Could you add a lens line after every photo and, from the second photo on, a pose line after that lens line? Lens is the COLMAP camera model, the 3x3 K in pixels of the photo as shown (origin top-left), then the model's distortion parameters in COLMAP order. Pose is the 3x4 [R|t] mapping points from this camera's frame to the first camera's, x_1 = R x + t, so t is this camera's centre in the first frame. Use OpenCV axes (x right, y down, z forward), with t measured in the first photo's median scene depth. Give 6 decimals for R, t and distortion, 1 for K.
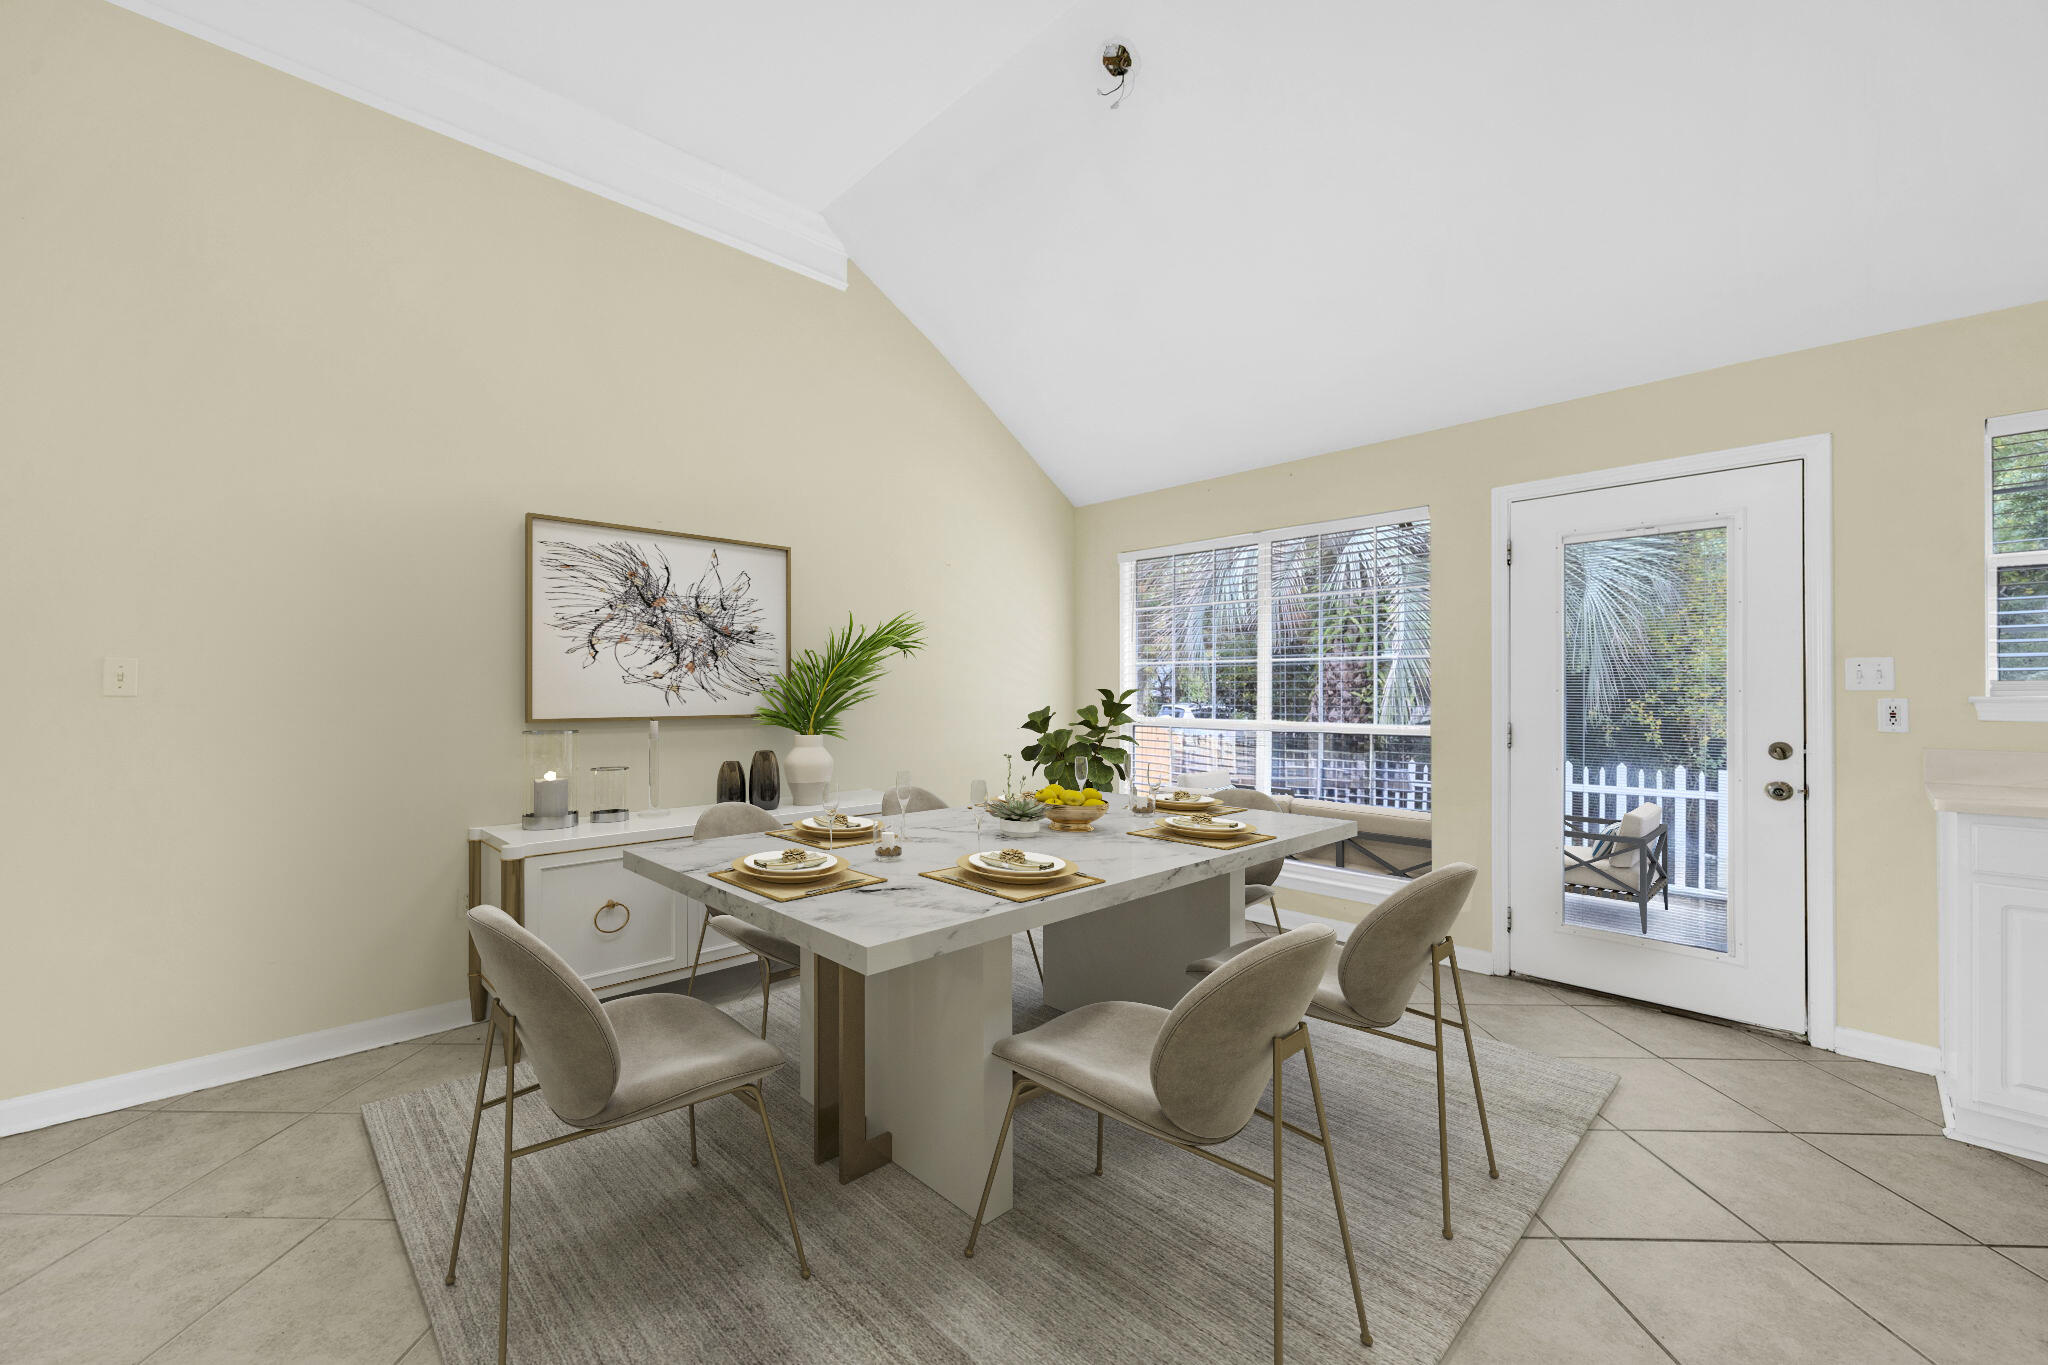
lens RADIAL K [[825.1, 0, 1024.0], [0, 825.1, 682.5], [0, 0, 1]] dist [0.007333, 0.000092]
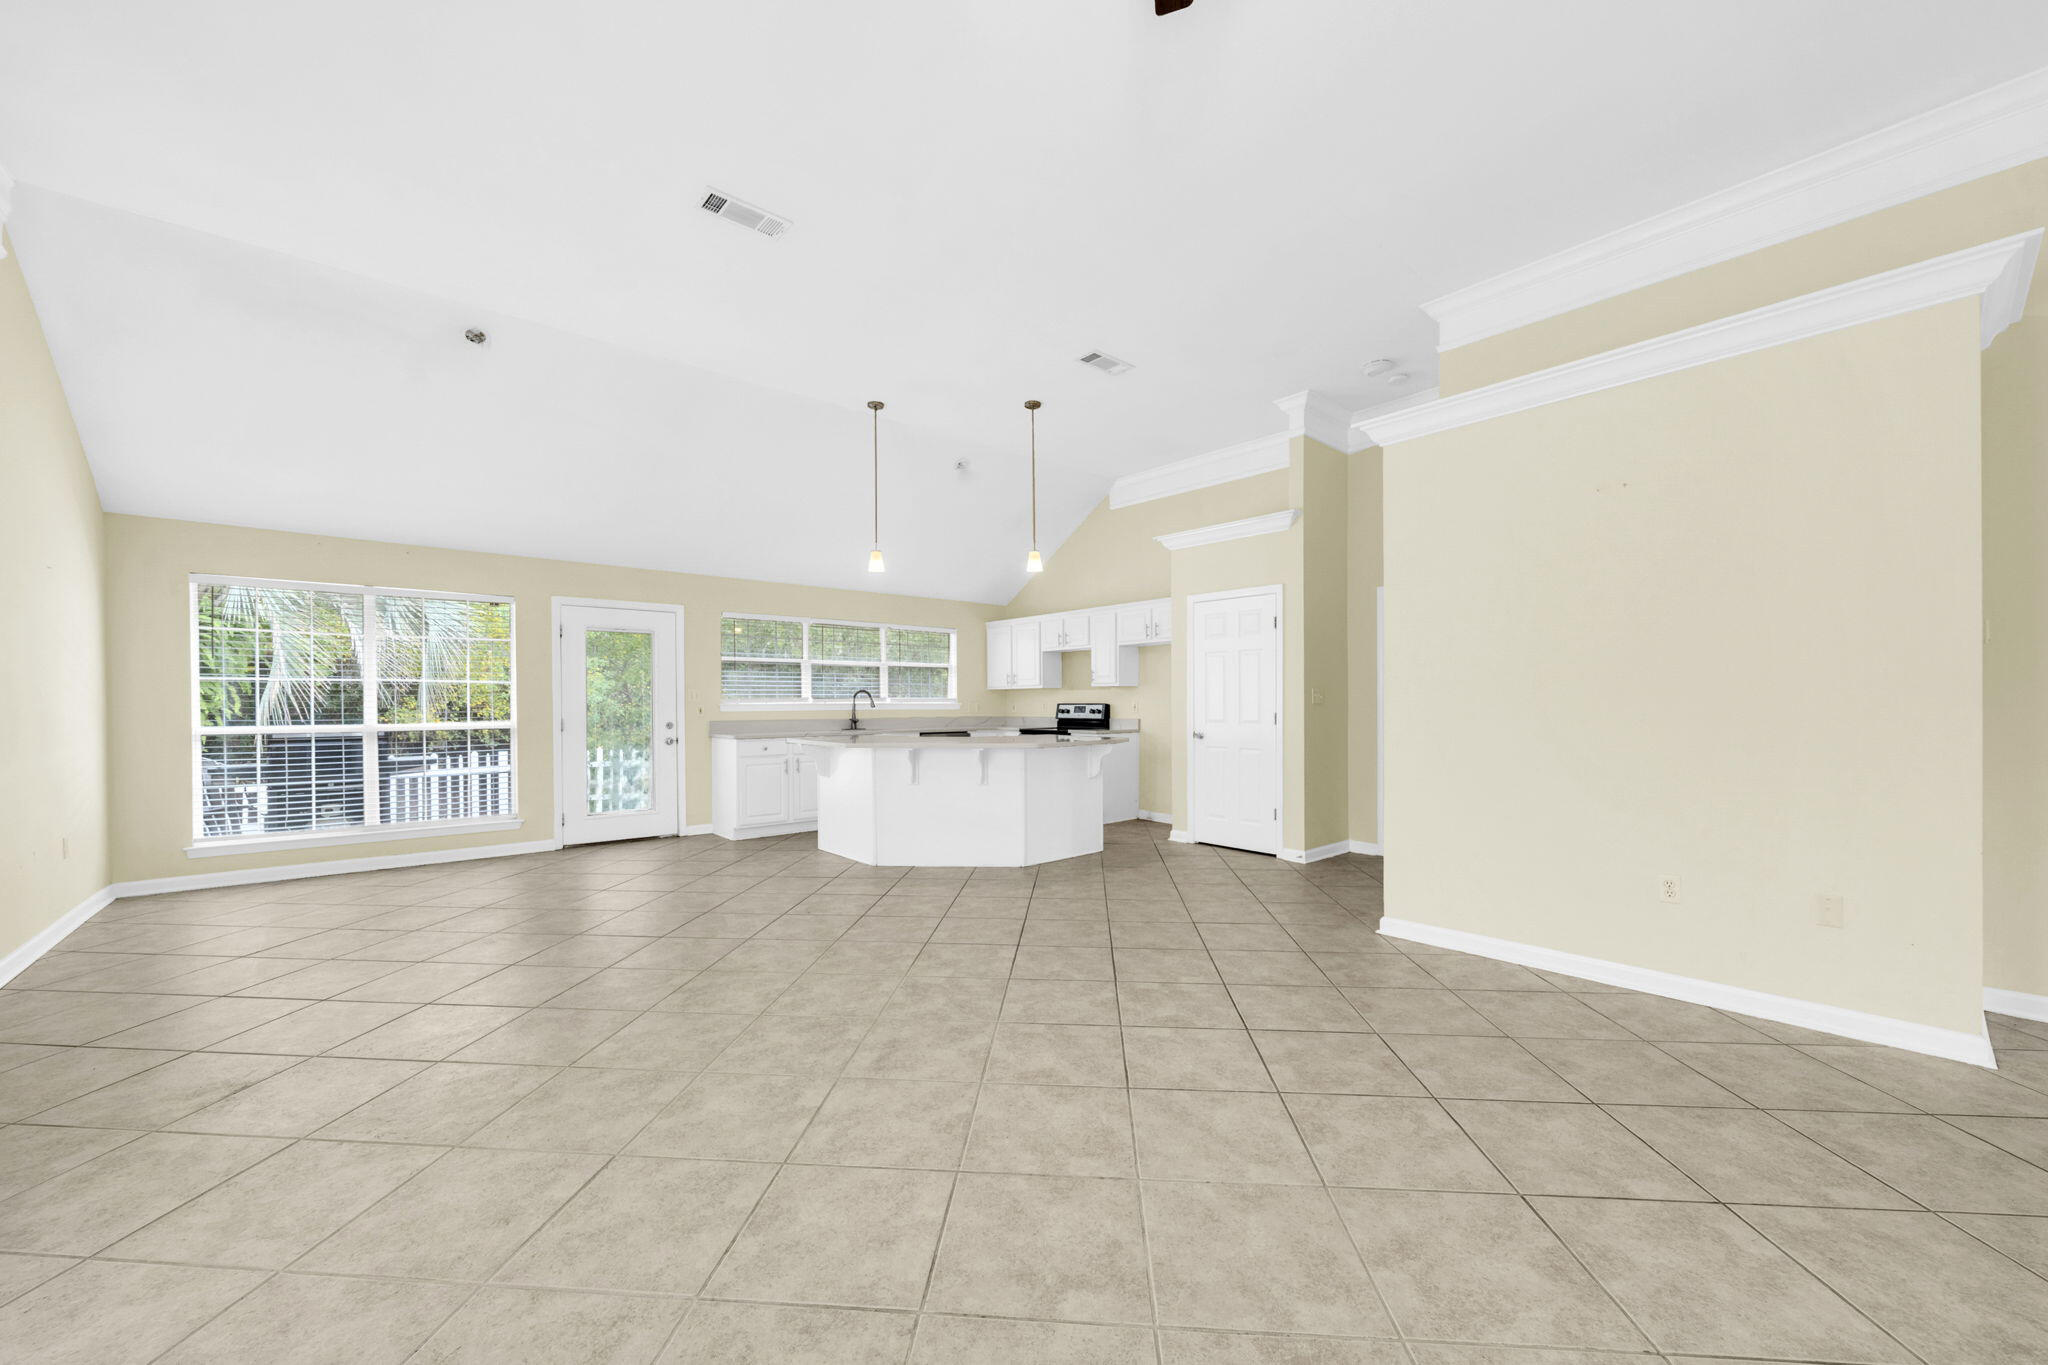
lens RADIAL K [[697.0, 0, 1021.1], [0, 697.0, 709.1], [0, 0, 1]] dist [-0.079113, 0.000038]
pose [[0.062079, -0.012845, 0.997989, -1.125365], [-0.008750, 0.999872, 0.013413, -0.005953], [-0.998033, -0.009565, 0.061958, -0.212488]]
